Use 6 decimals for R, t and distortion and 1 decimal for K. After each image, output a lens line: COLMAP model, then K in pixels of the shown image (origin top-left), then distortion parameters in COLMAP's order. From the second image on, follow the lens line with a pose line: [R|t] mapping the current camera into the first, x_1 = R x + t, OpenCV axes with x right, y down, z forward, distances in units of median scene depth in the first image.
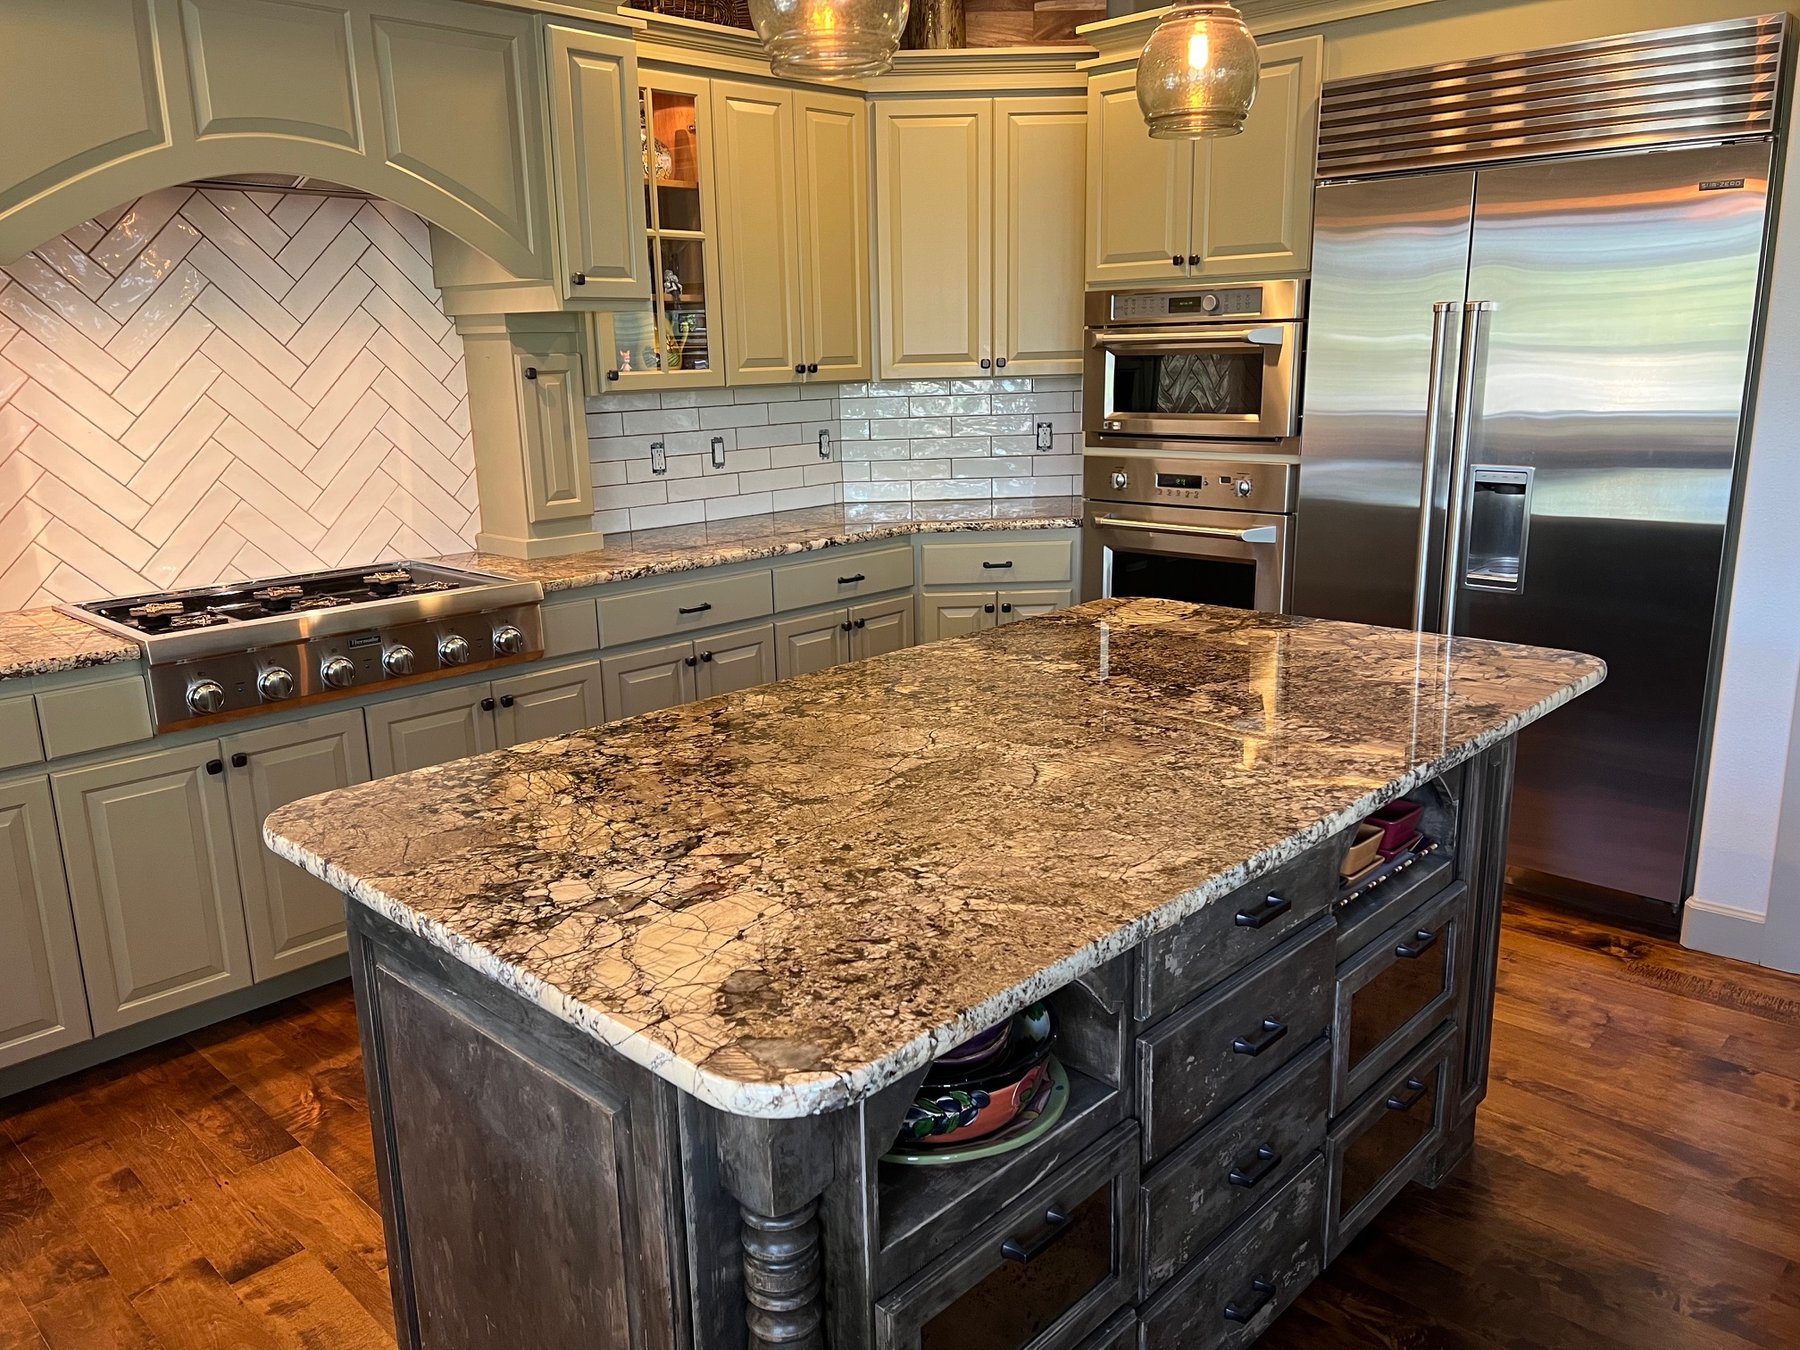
lens RADIAL K [[1338.4, 0, 904.6], [0, 1338.4, 673.8], [0, 0, 1]] dist [0.014663, -0.003457]
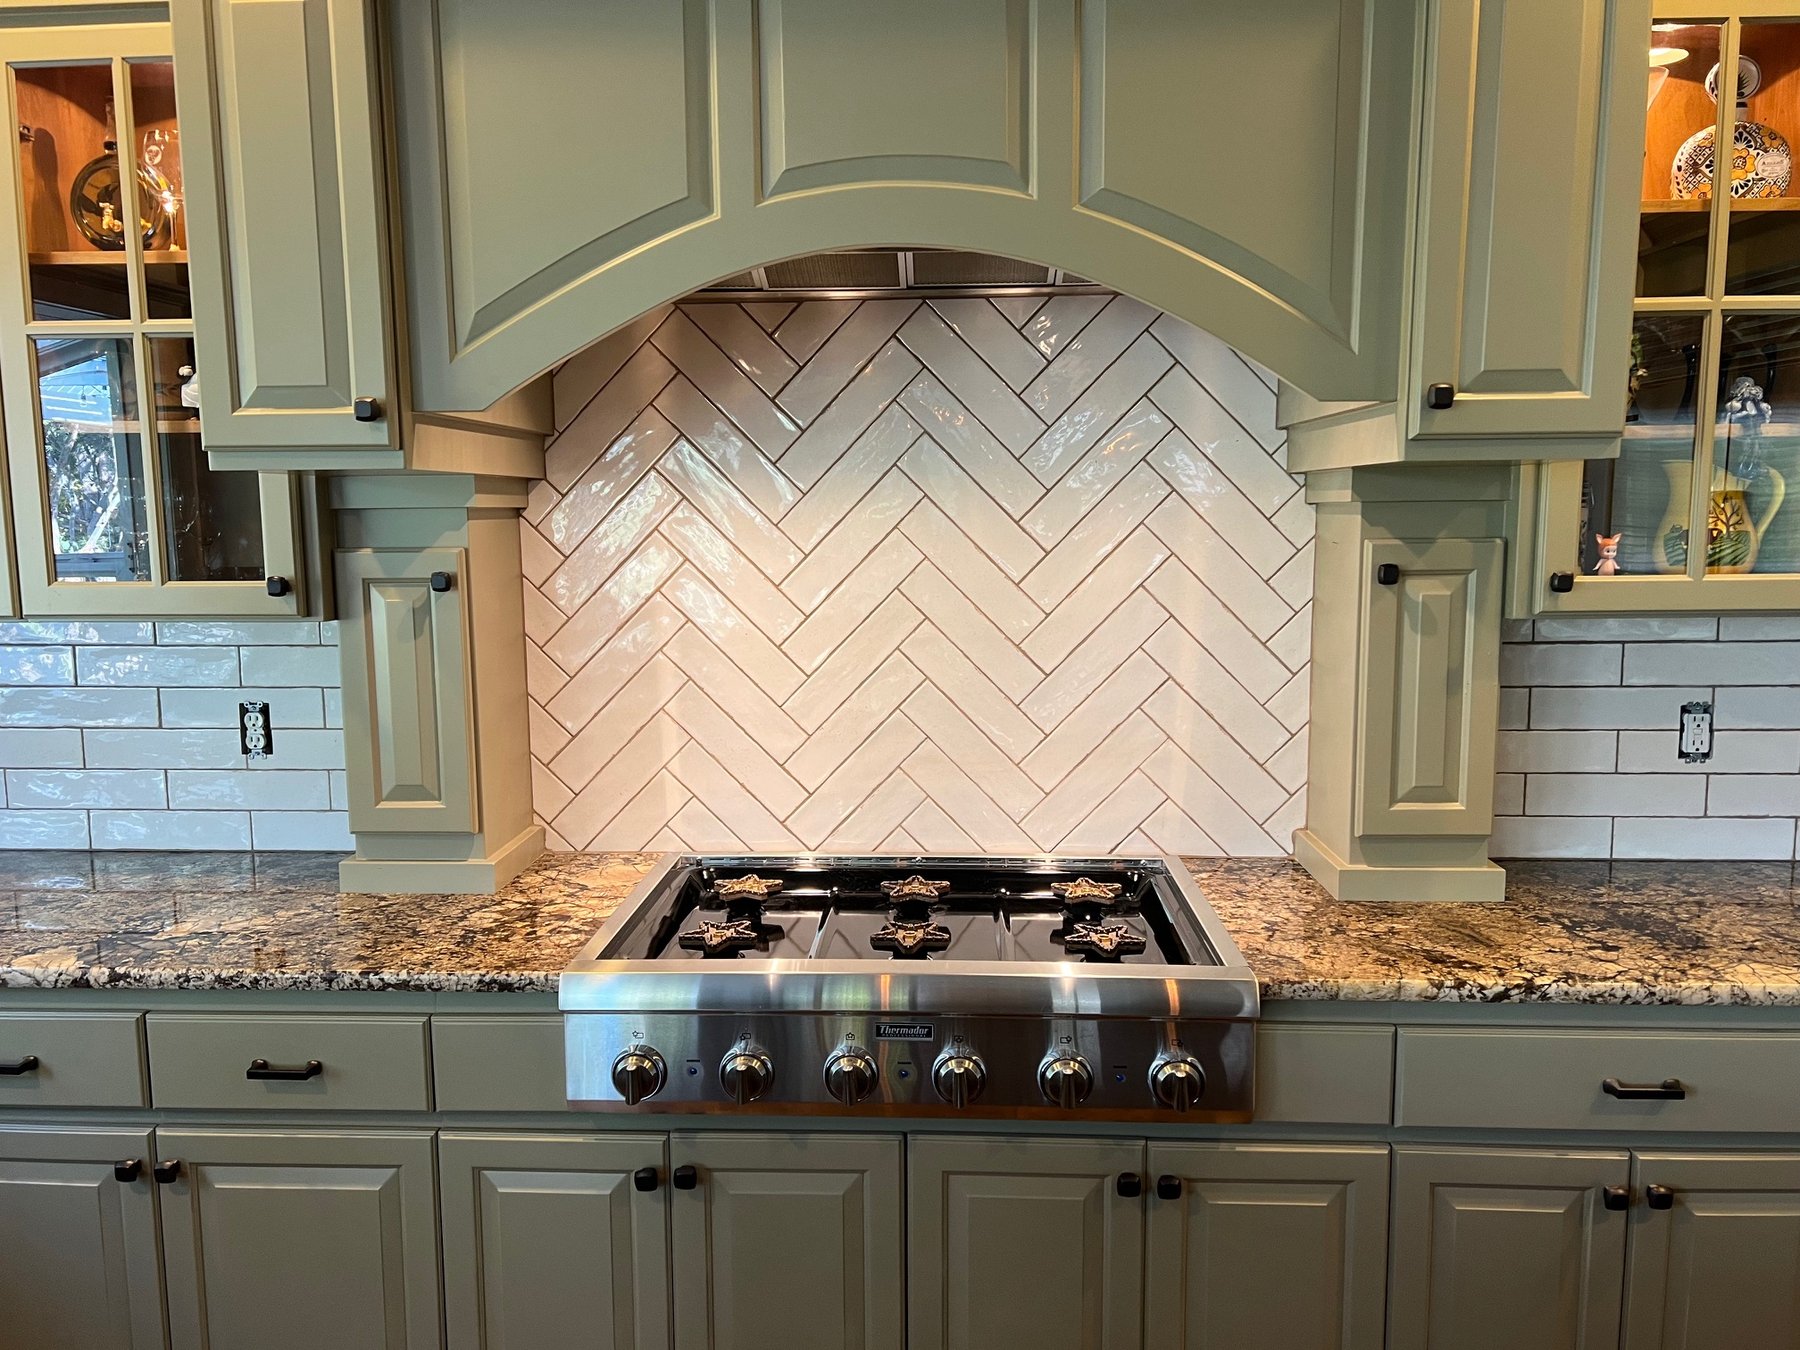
lens RADIAL K [[1338.4, 0, 893.7], [0, 1338.4, 685.7], [0, 0, 1]] dist [0.014663, -0.003457]
pose [[0.652762, 0.107993, -0.749826, 0.006878], [-0.185818, 0.982375, -0.020279, -0.138631], [0.734421, 0.152568, 0.661324, 0.526858]]
